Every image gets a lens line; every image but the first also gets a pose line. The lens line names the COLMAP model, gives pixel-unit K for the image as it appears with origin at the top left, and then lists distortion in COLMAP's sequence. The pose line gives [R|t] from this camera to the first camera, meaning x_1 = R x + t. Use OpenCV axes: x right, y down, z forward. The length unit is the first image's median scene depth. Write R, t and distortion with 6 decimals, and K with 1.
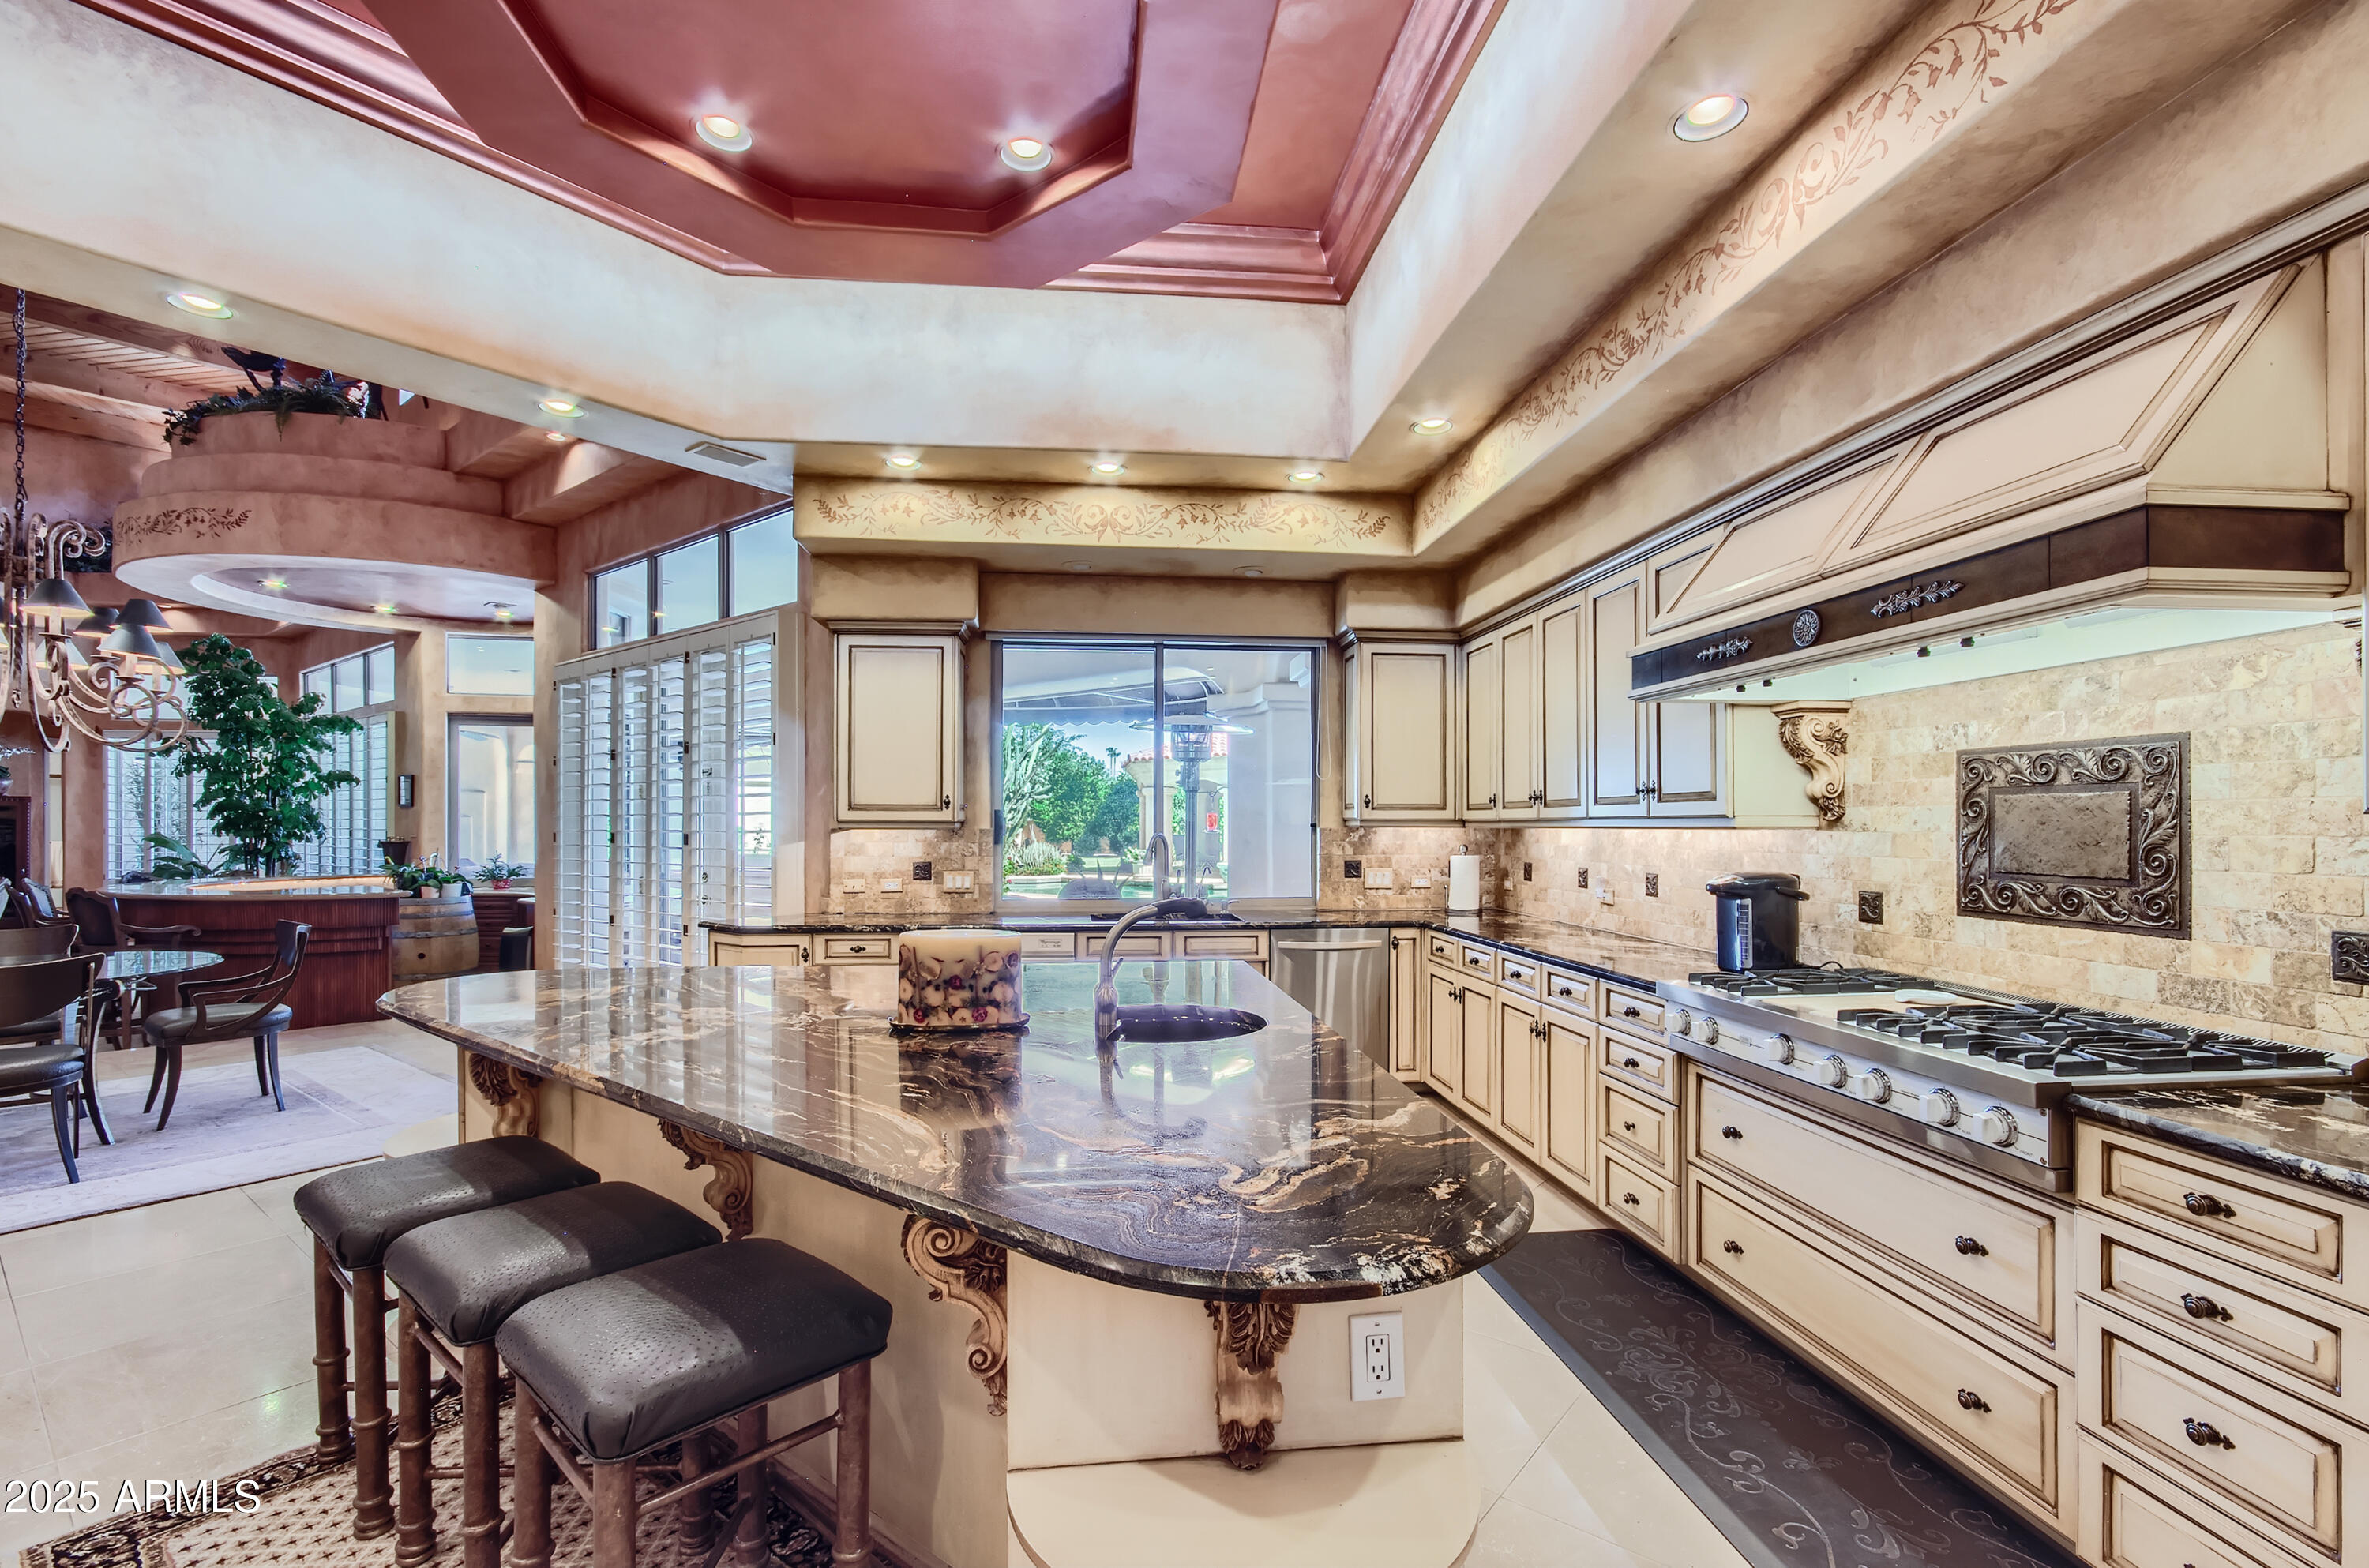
lens RADIAL K [[1053.5, 0, 1215.9], [0, 1053.5, 817.8], [0, 0, 1]] dist [-0.006219, 0.006886]
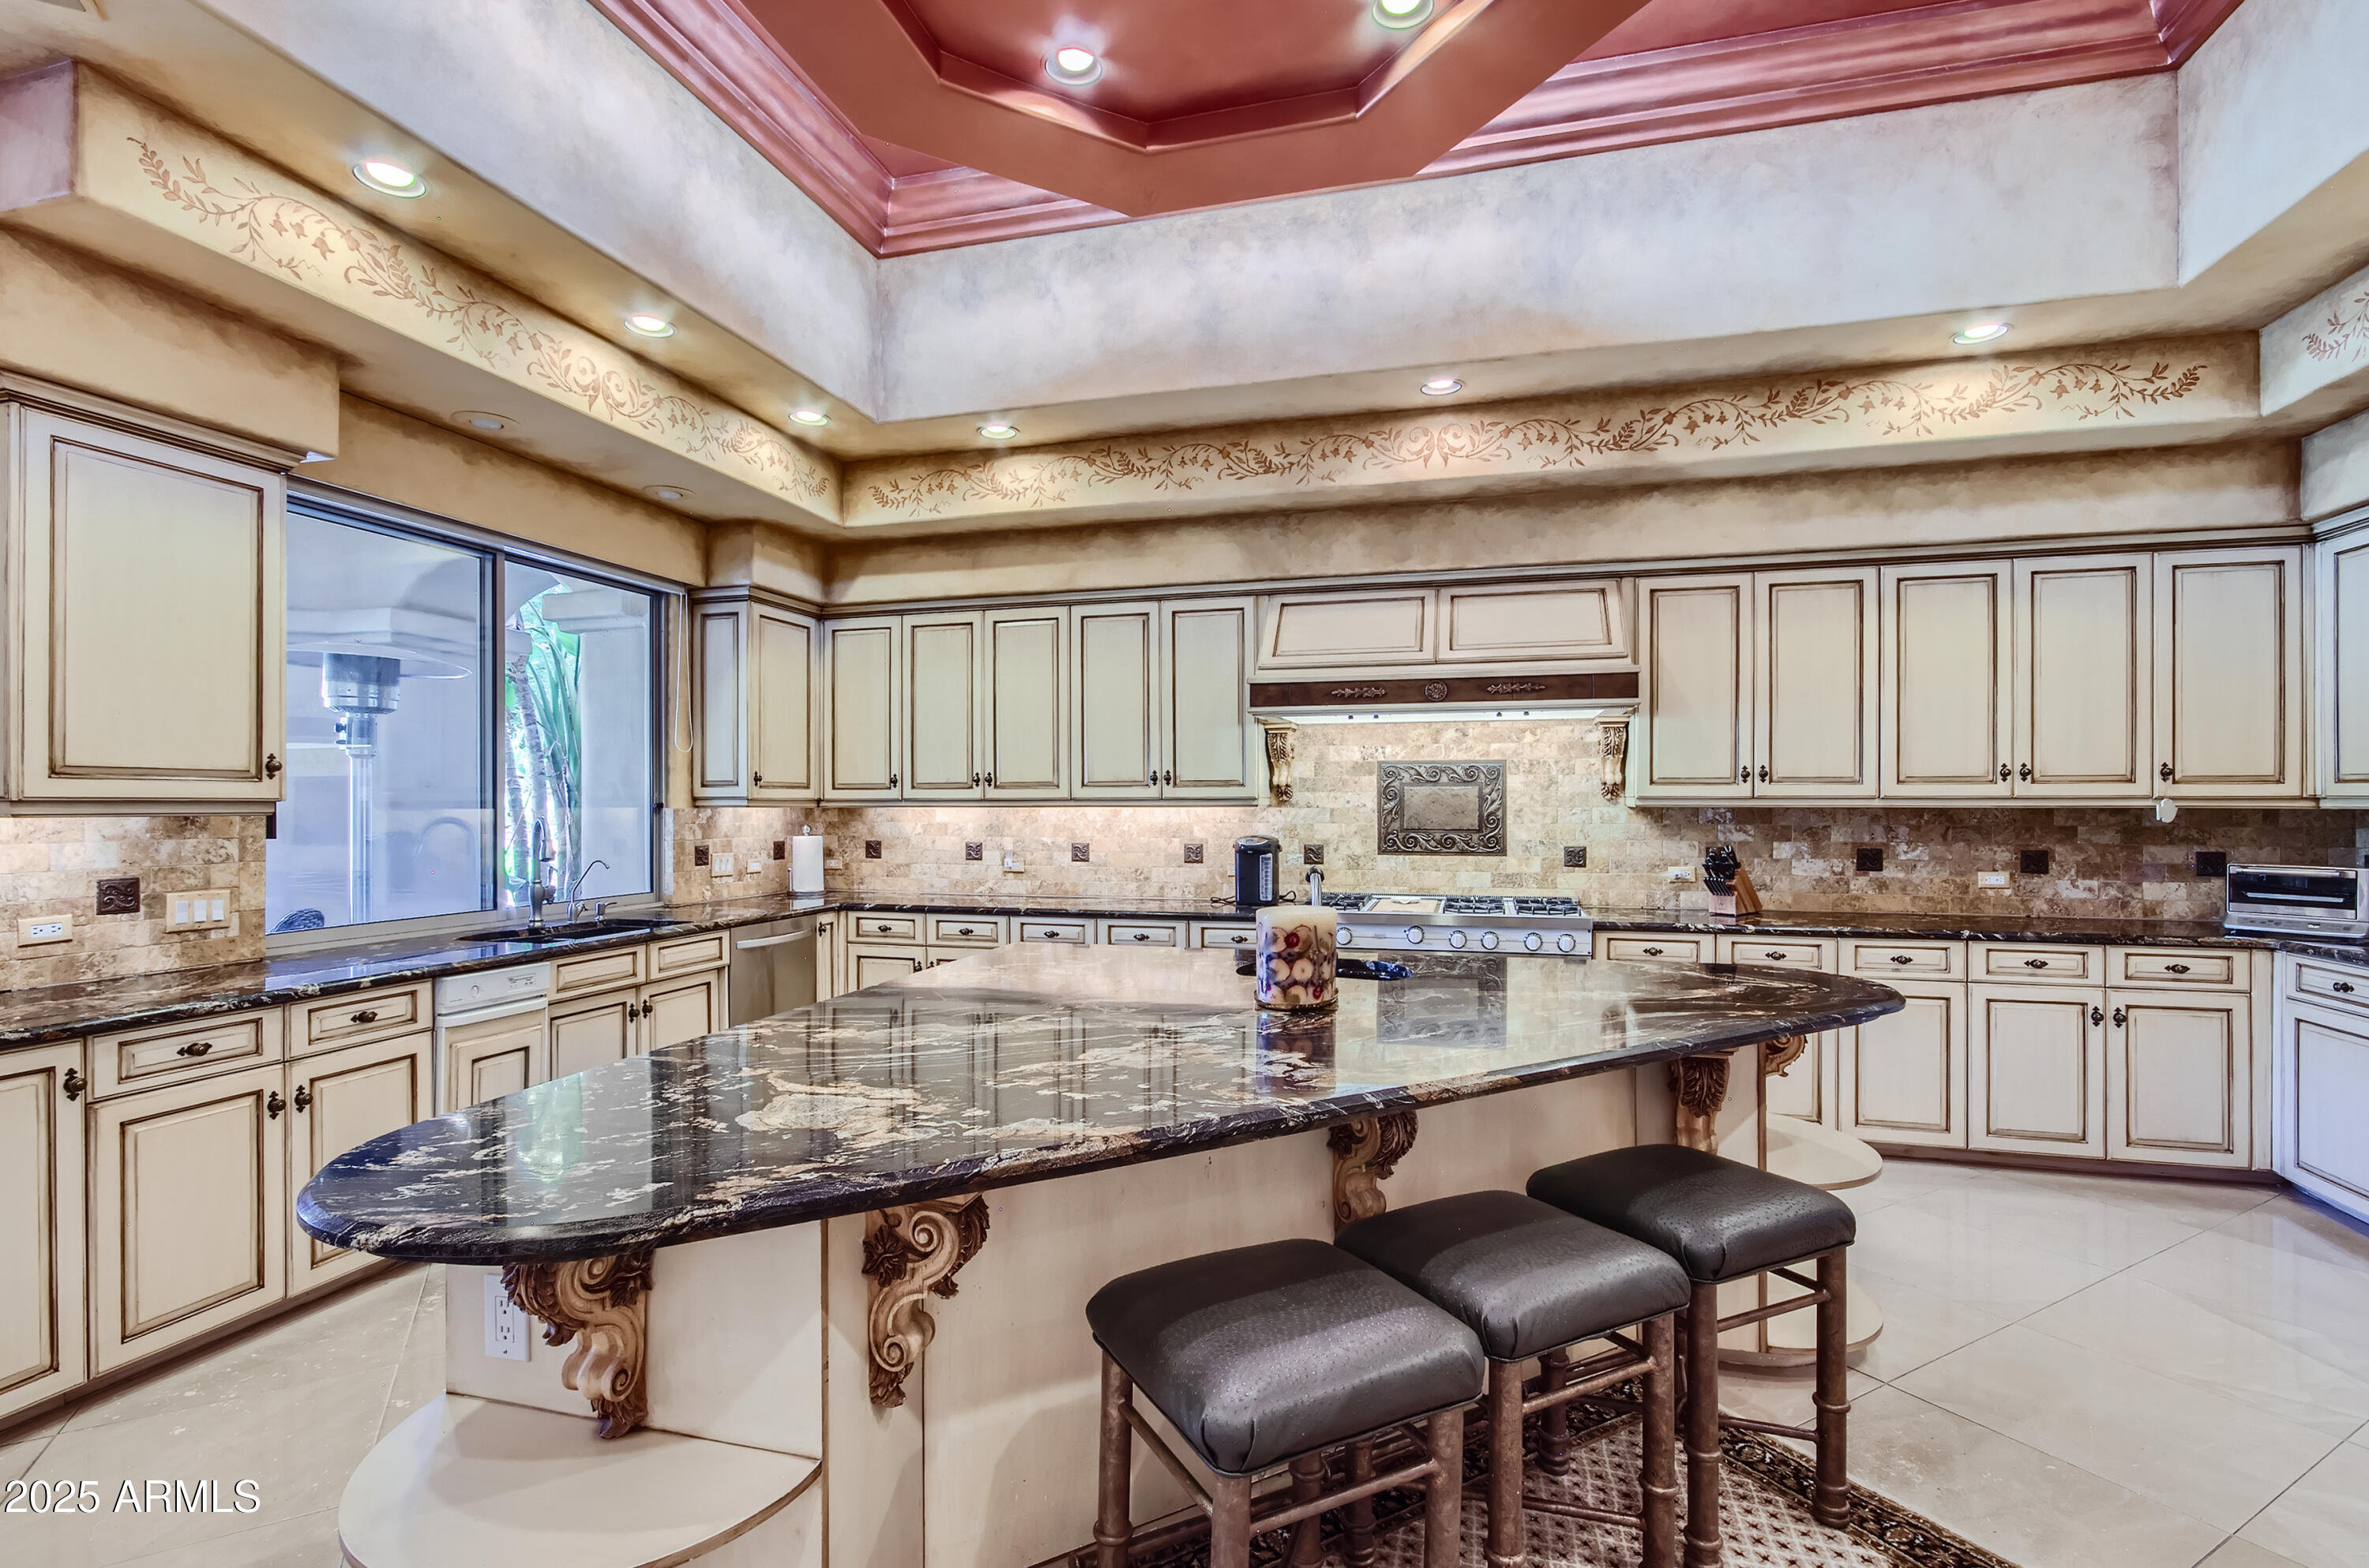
lens RADIAL K [[1053.5, 0, 1189.4], [0, 1053.5, 796.4], [0, 0, 1]] dist [-0.006219, 0.006886]
pose [[0.393300, 0.004695, 0.919398, -0.953354], [-0.003637, 0.999987, -0.003550, 0.002367], [-0.919403, -0.001947, 0.393312, 0.540385]]
